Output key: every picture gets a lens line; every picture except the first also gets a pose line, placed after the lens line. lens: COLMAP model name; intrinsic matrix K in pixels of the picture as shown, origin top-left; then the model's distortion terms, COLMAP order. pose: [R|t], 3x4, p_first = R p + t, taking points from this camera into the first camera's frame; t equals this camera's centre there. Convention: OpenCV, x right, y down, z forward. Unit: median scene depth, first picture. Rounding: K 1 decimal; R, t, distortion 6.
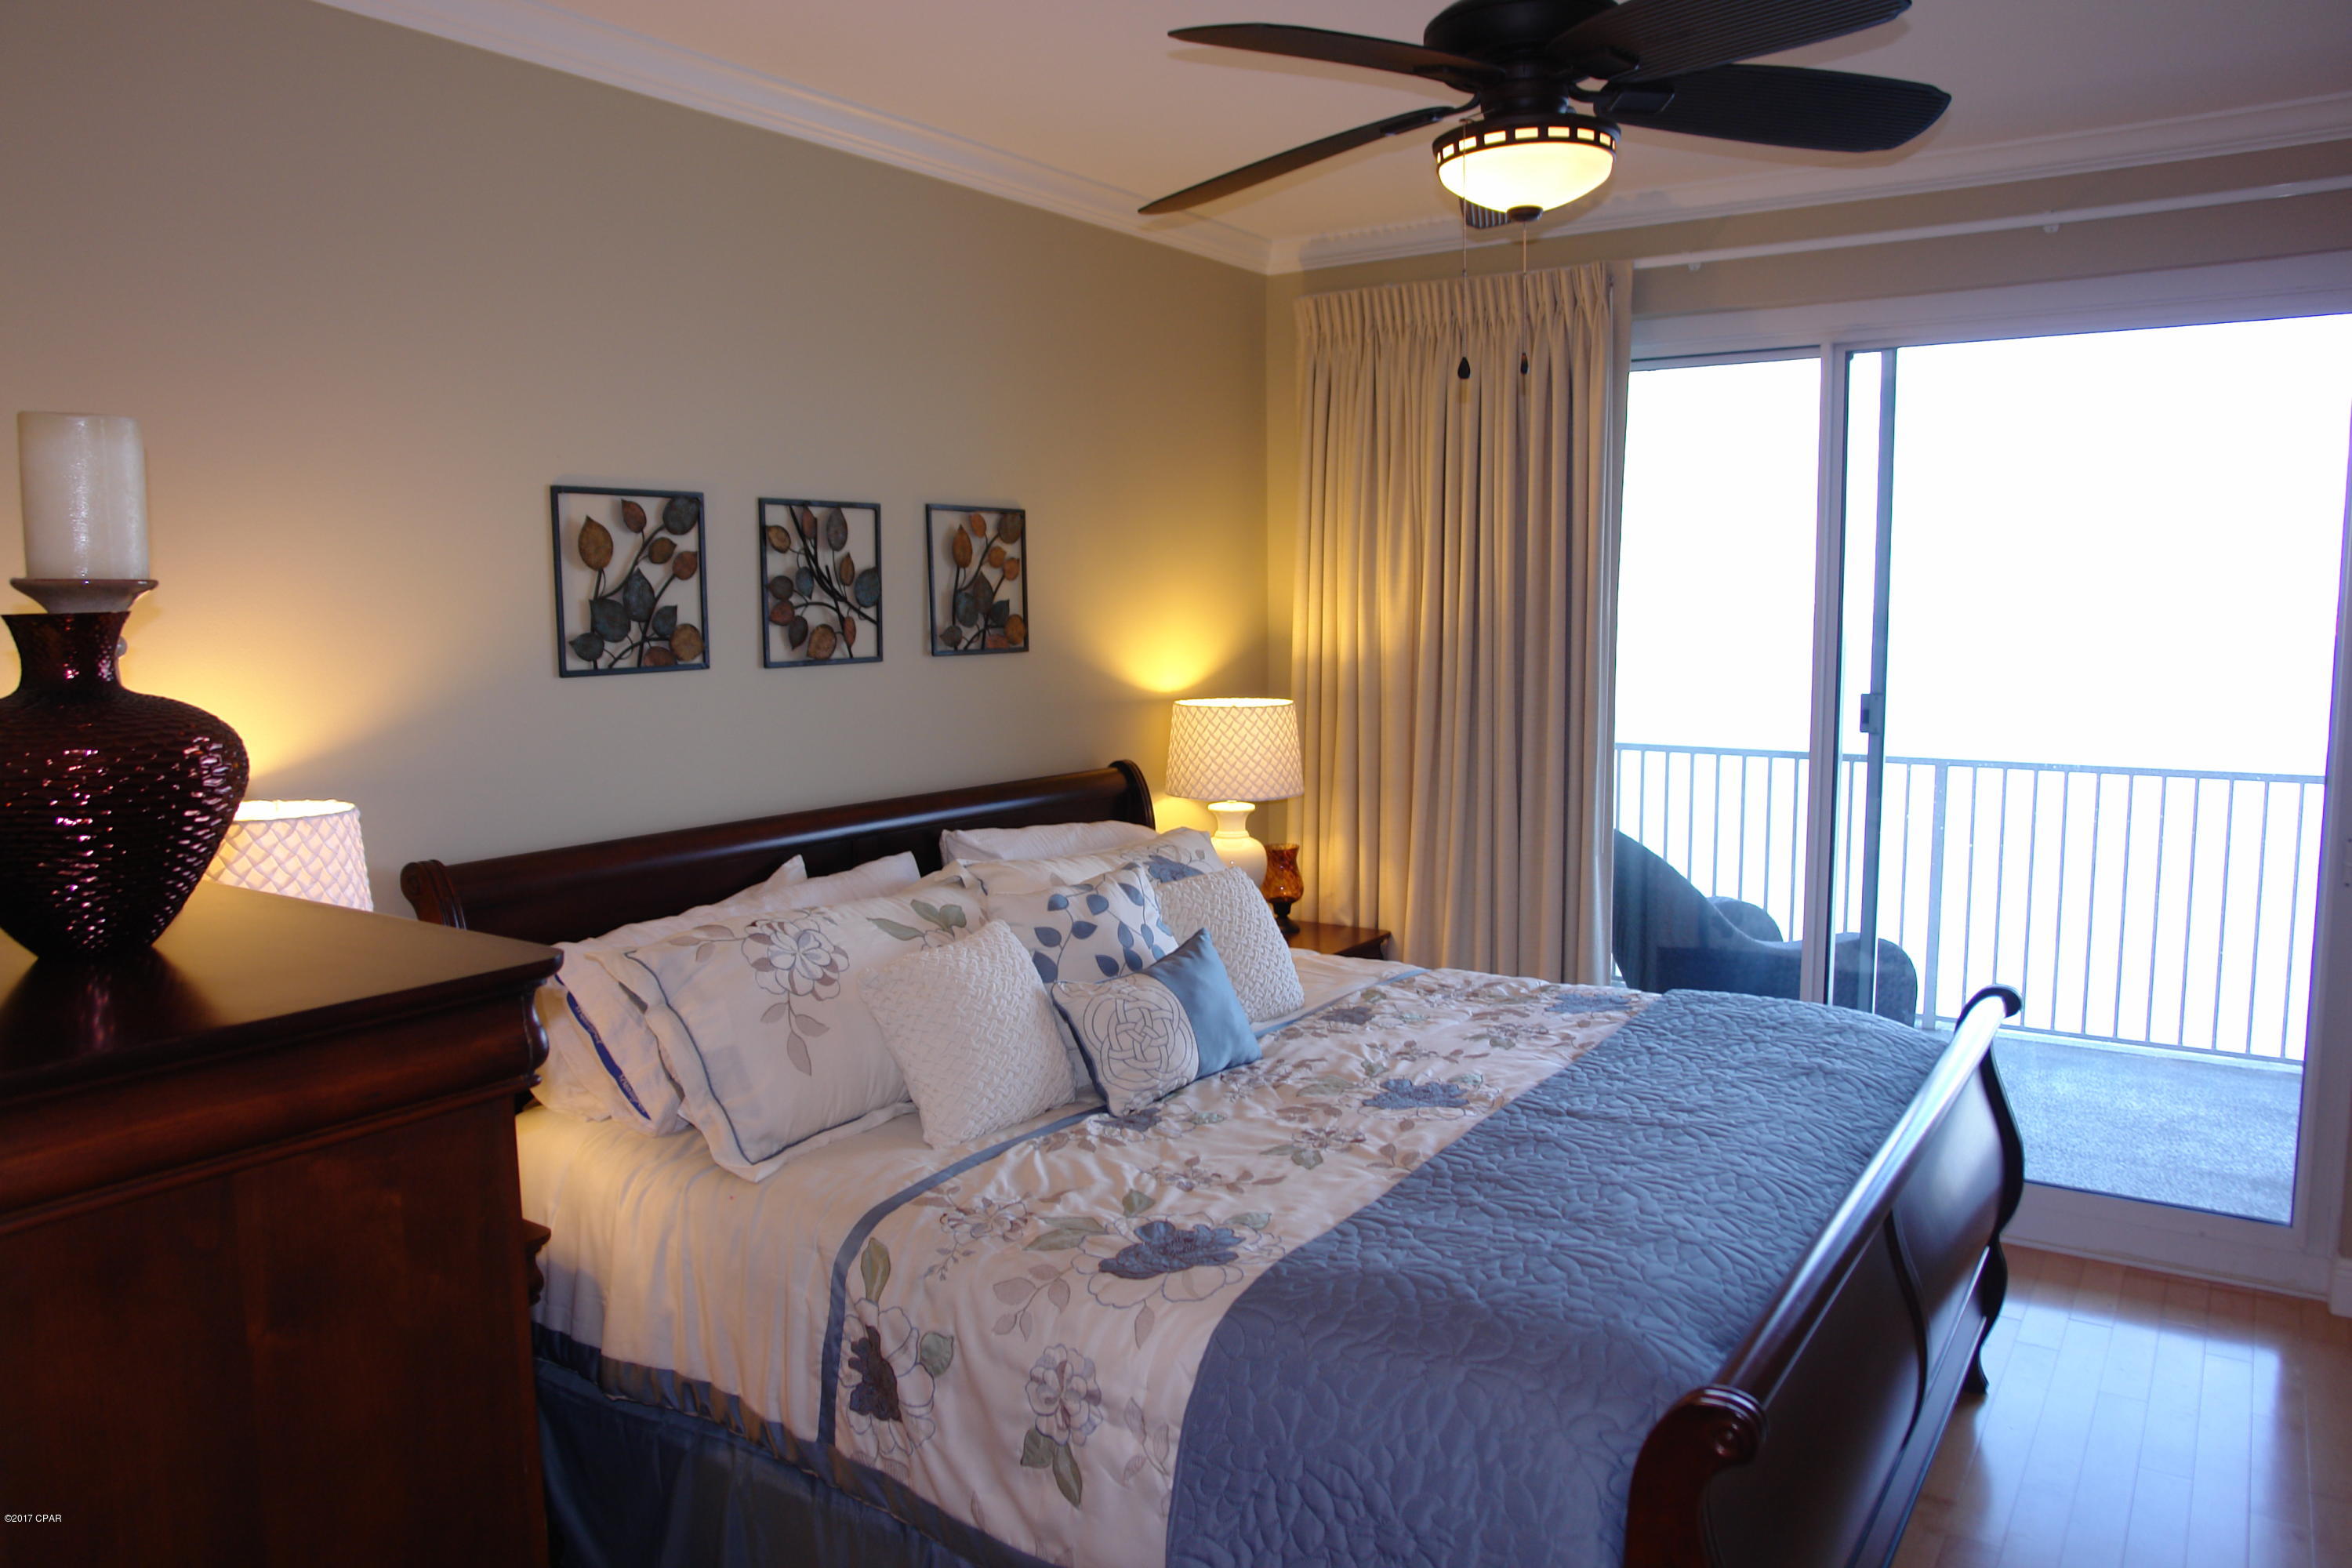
lens RADIAL K [[1649.4, 0, 1167.9], [0, 1649.4, 776.9], [0, 0, 1]] dist [-0.096953, 0.064703]
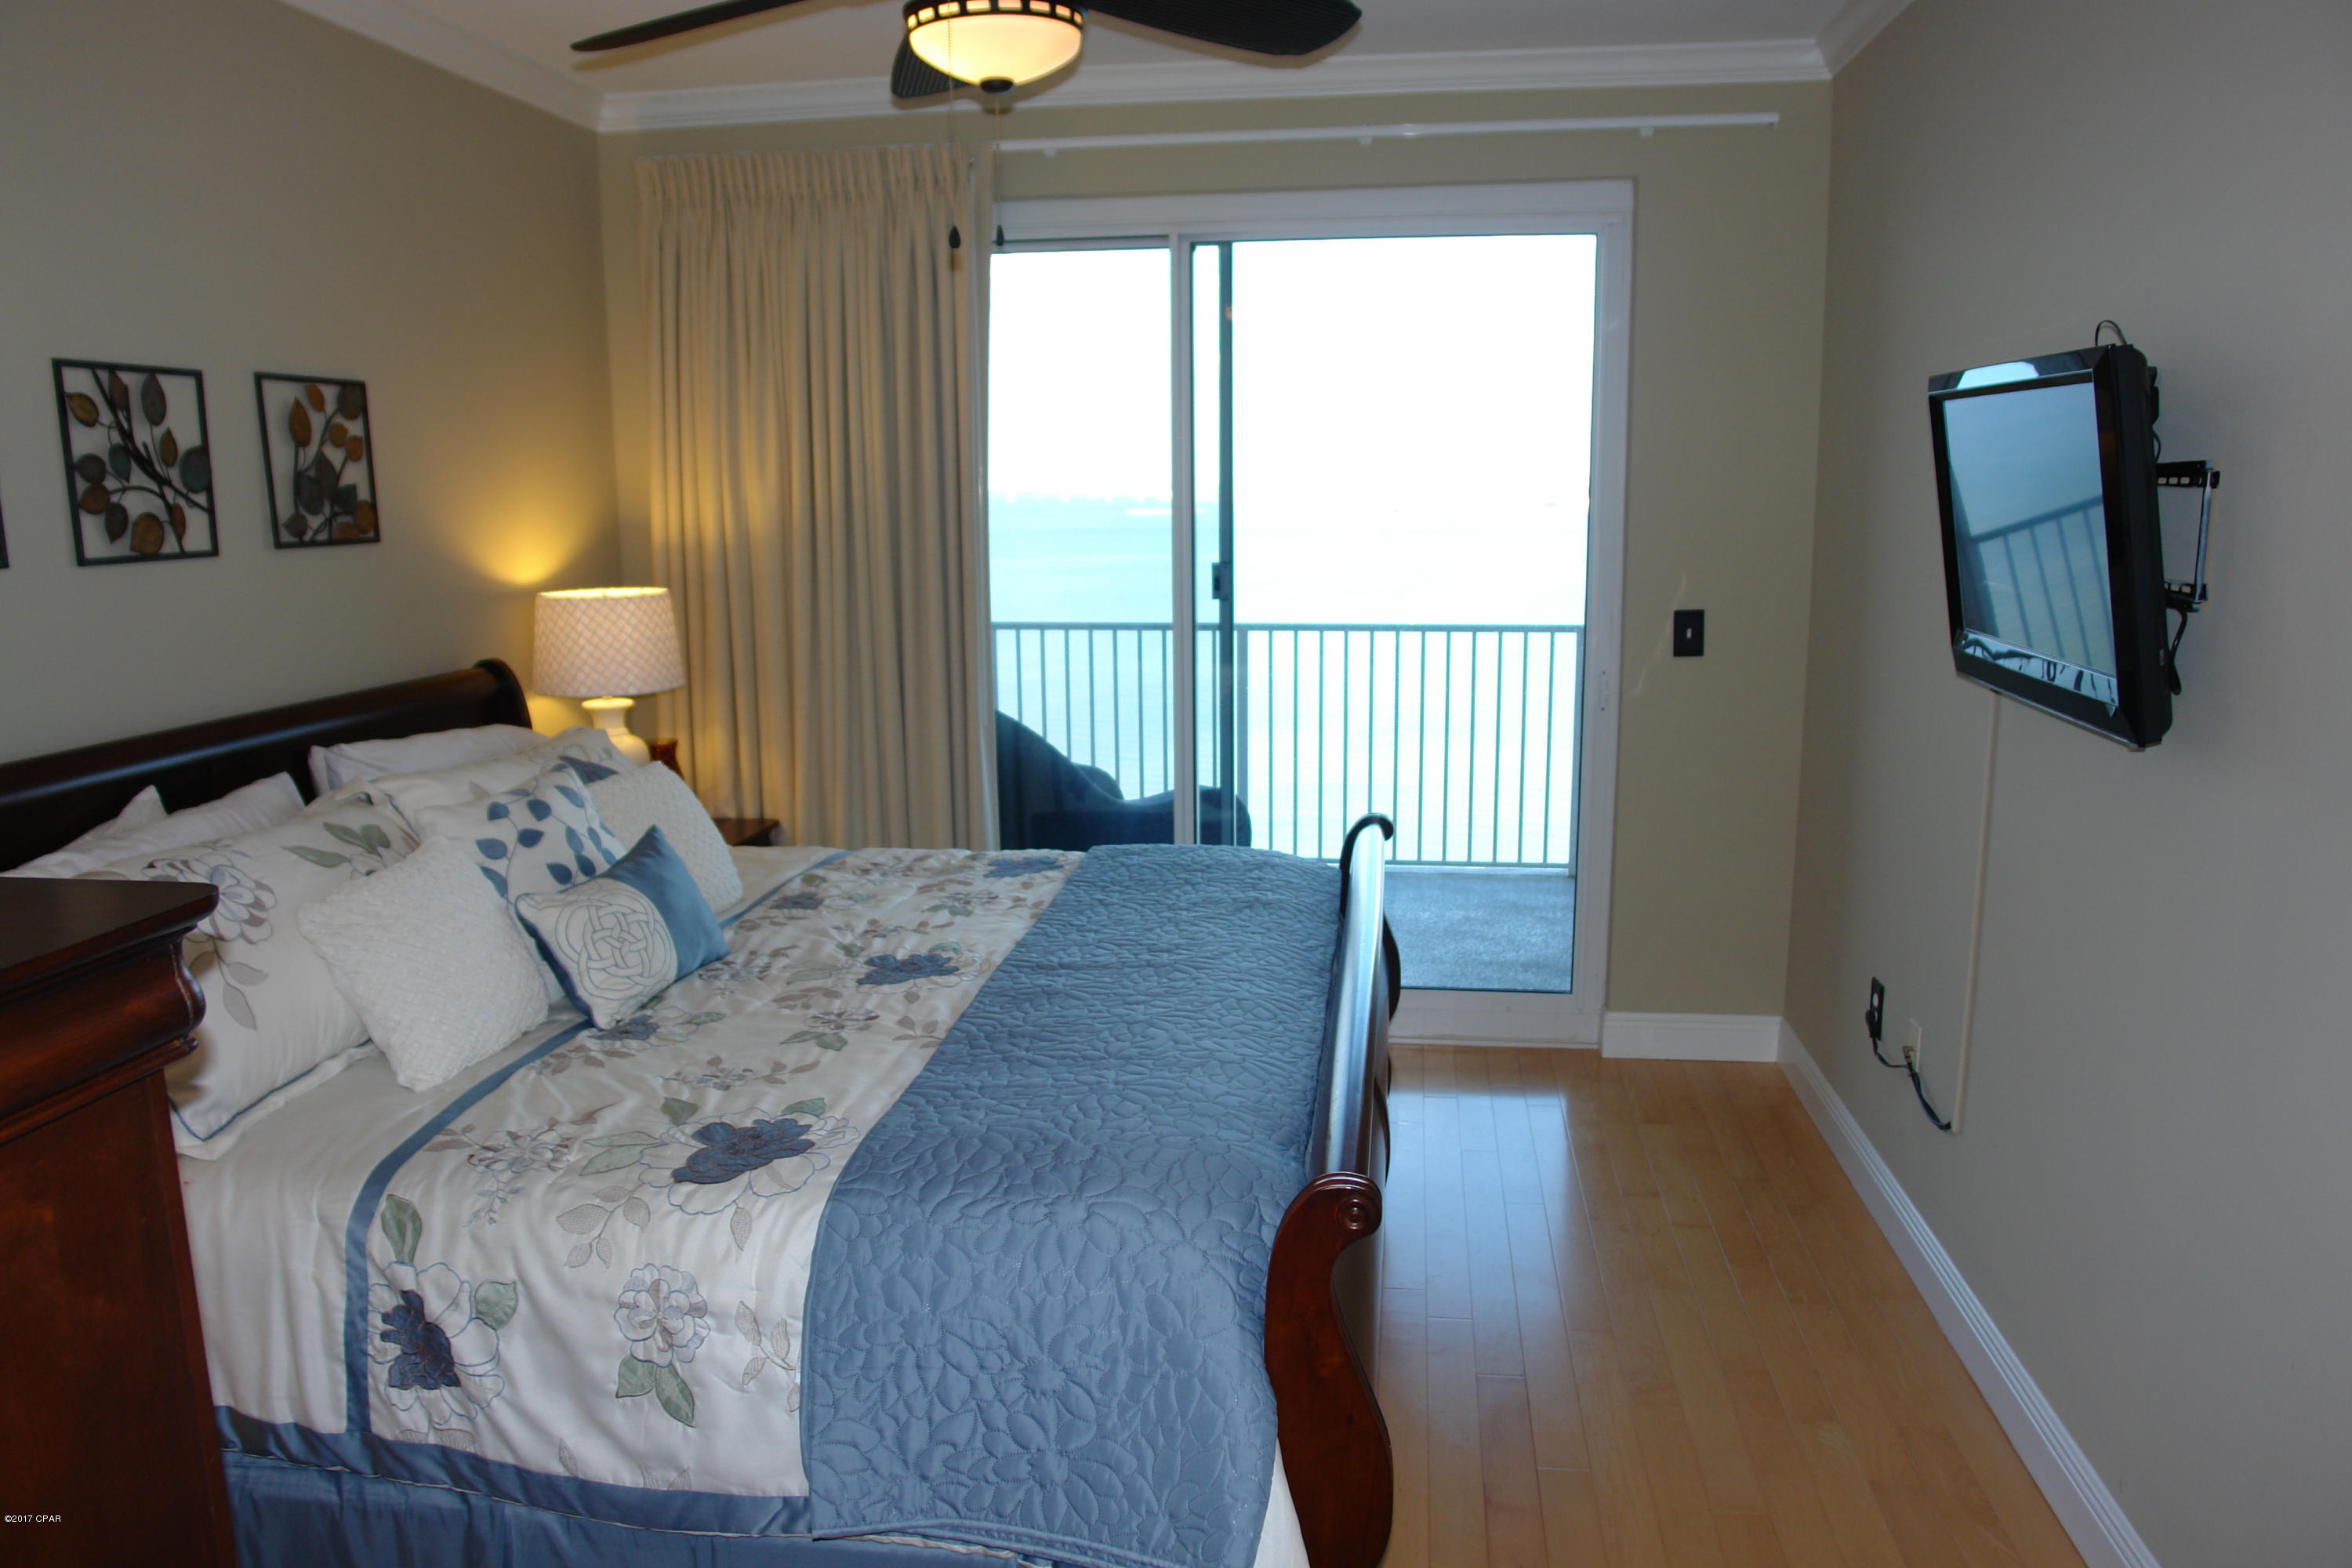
lens RADIAL K [[1649.4, 0, 1167.9], [0, 1649.4, 776.9], [0, 0, 1]] dist [-0.096953, 0.064703]
pose [[0.896722, -0.078812, 0.435520, -0.133258], [0.049982, 0.995756, 0.077283, 0.006310], [-0.439763, -0.047533, 0.896855, 0.026604]]
